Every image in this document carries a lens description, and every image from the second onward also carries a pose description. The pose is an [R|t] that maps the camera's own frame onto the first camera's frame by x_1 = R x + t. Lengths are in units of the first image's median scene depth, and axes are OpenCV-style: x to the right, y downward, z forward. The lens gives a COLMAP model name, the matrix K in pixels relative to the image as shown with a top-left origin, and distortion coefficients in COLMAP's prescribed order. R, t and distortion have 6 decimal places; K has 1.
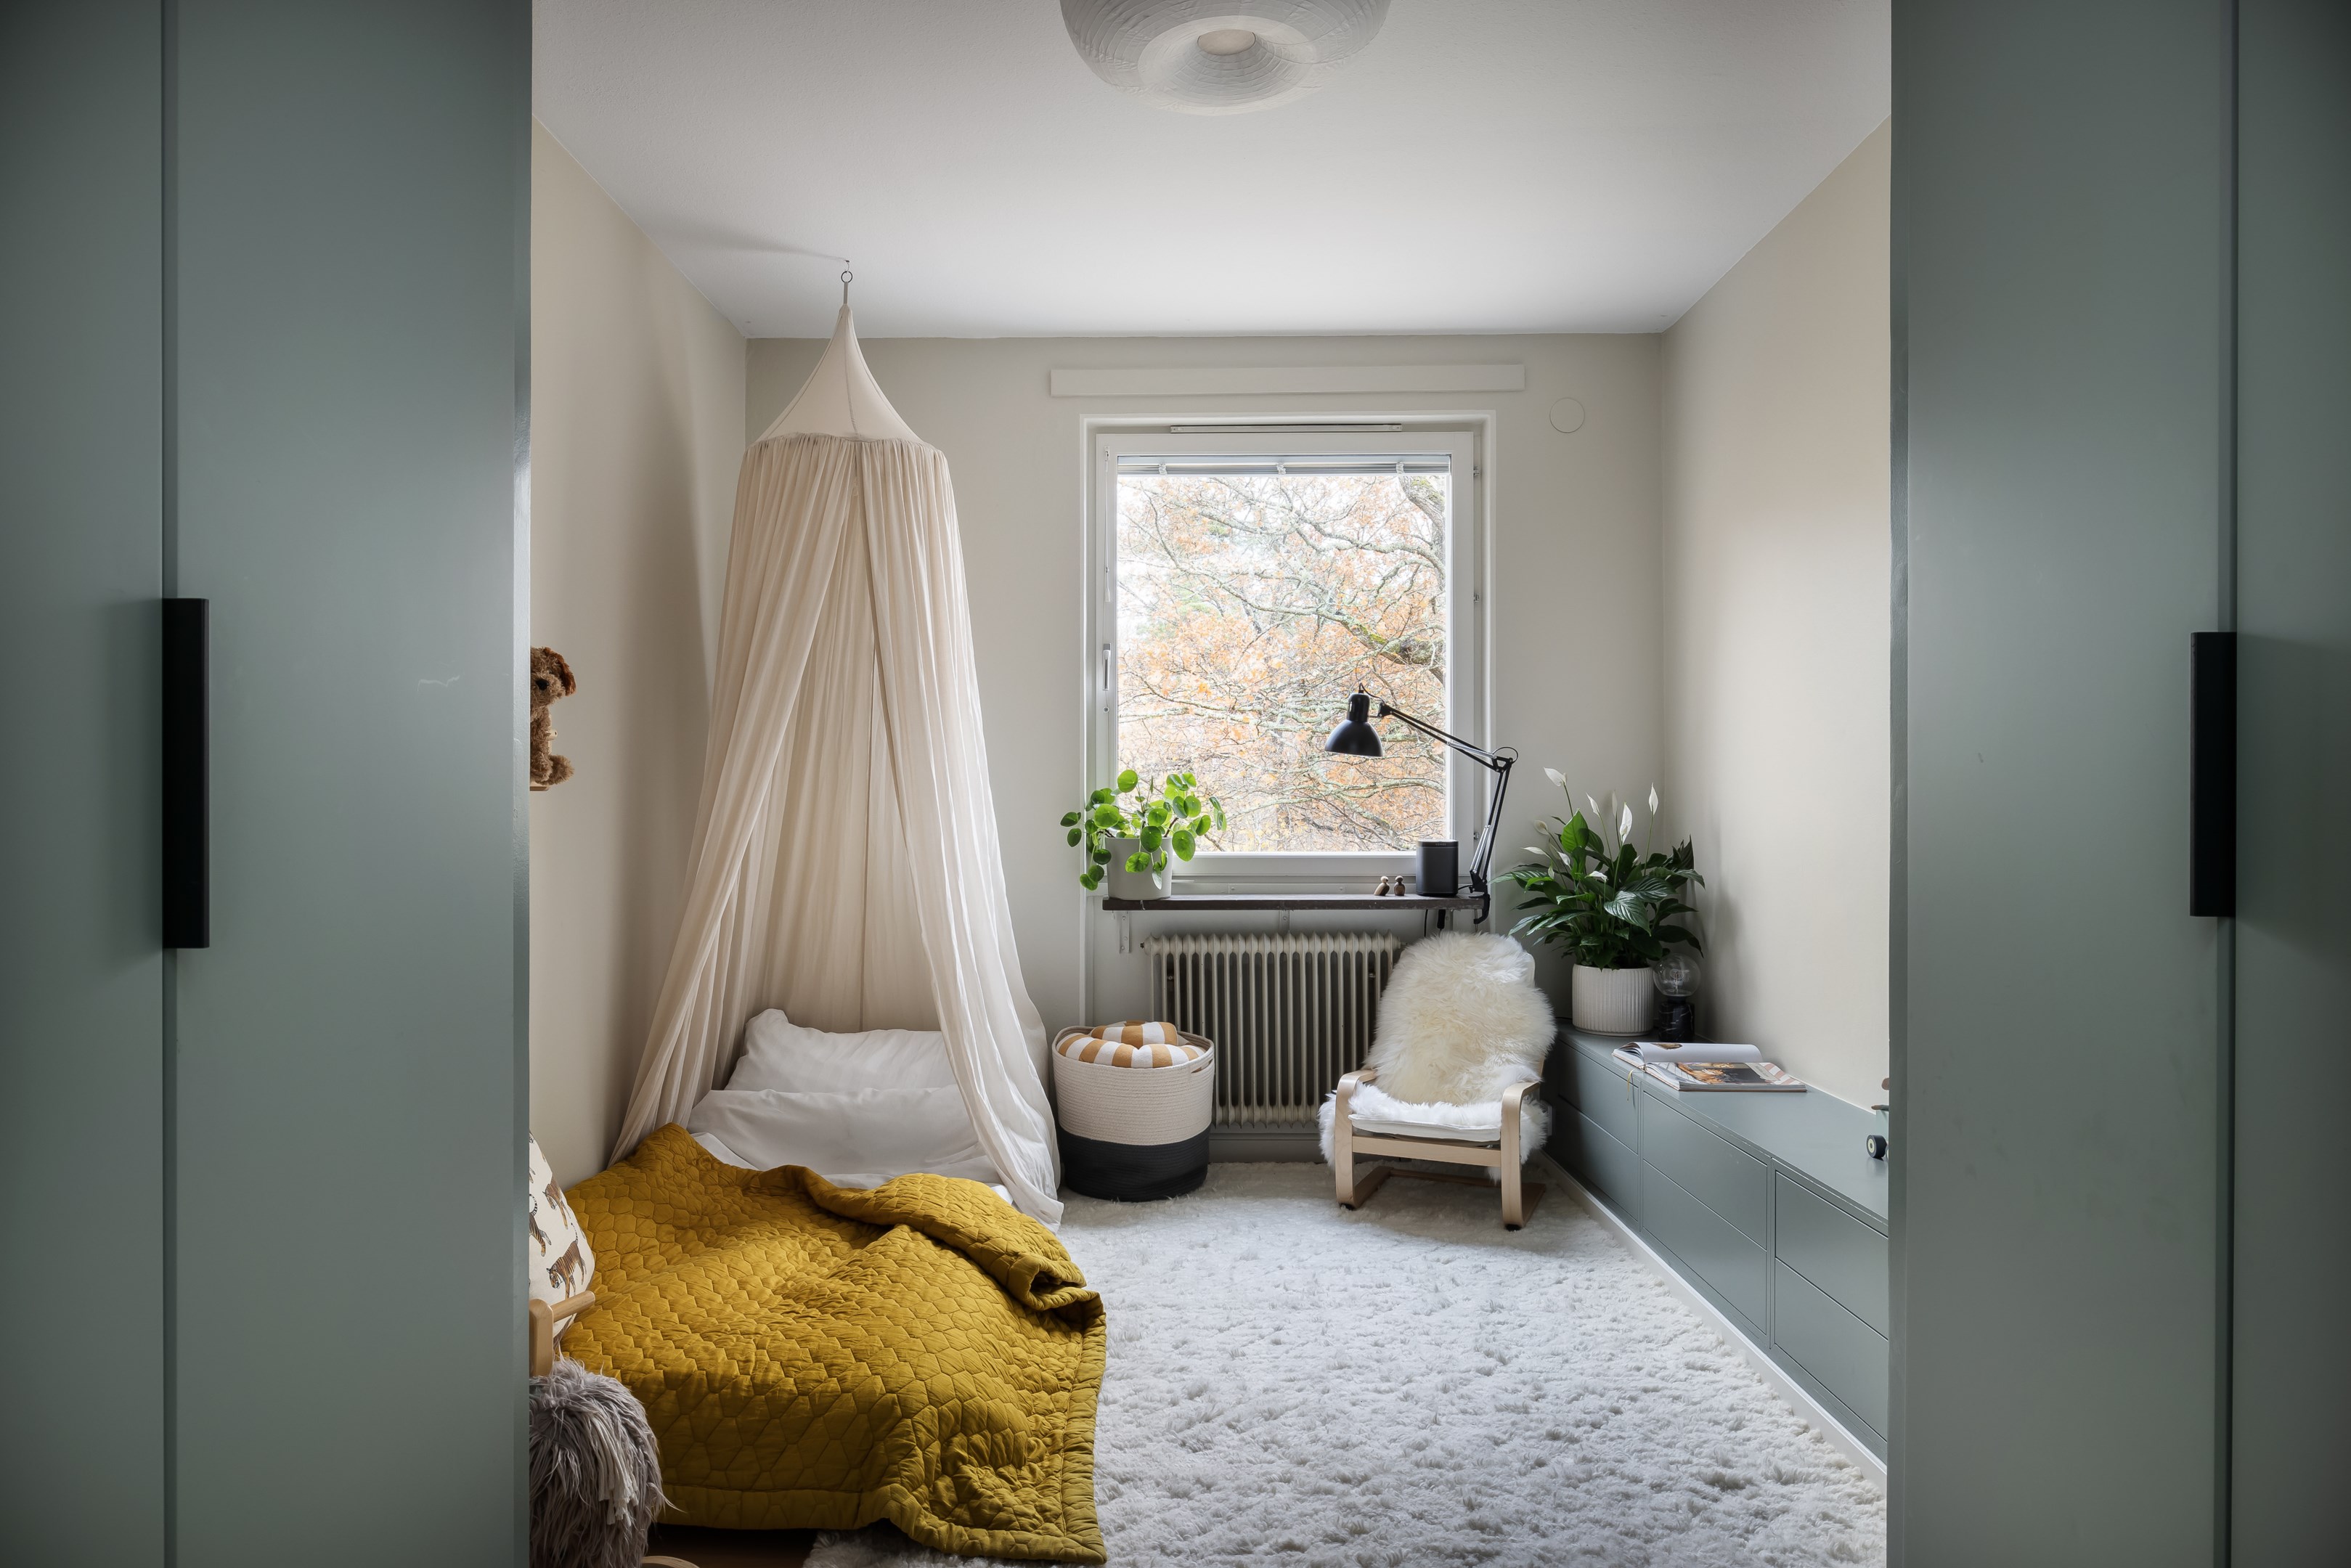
lens RADIAL K [[1422.1, 0, 1173.3], [0, 1422.1, 789.8], [0, 0, 1]] dist [-0.008836, 0.002744]
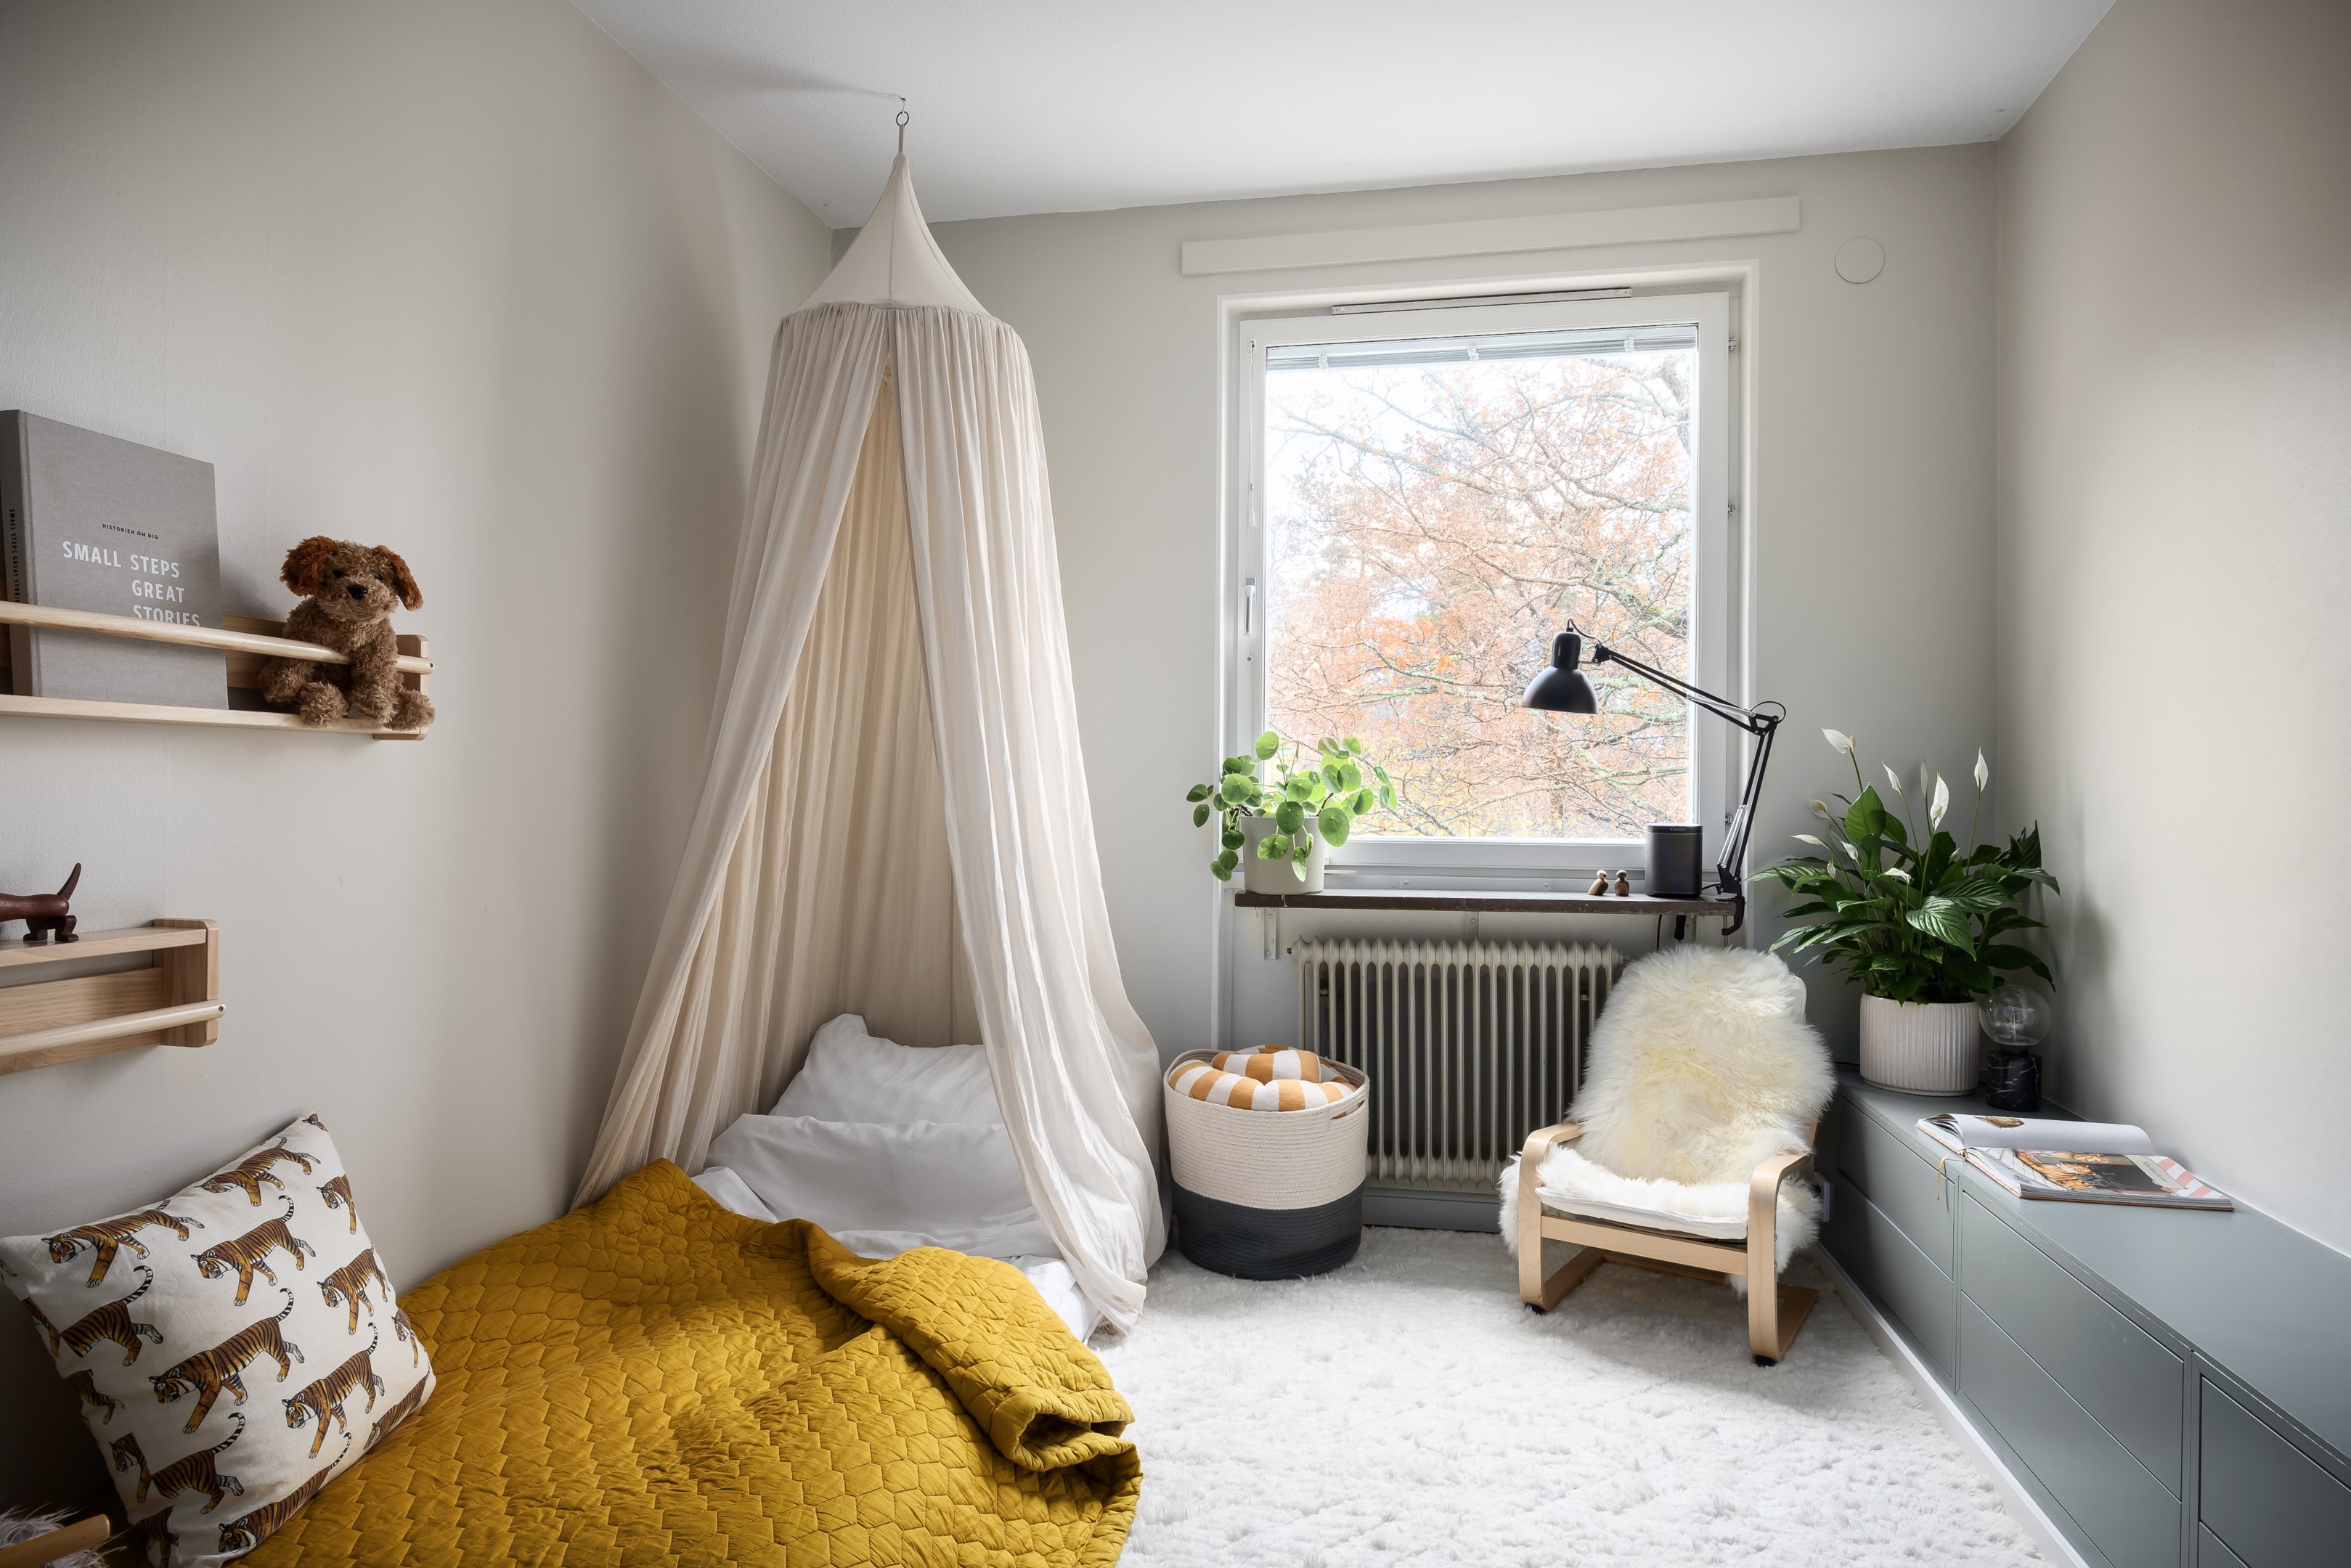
lens RADIAL K [[1422.1, 0, 1175.1], [0, 1422.1, 784.7], [0, 0, 1]] dist [-0.008836, 0.002744]
pose [[0.982040, 0.006068, -0.188574, 0.075888], [-0.005185, 0.999973, 0.005177, 0.013352], [0.188601, -0.004106, 0.982045, 0.227738]]
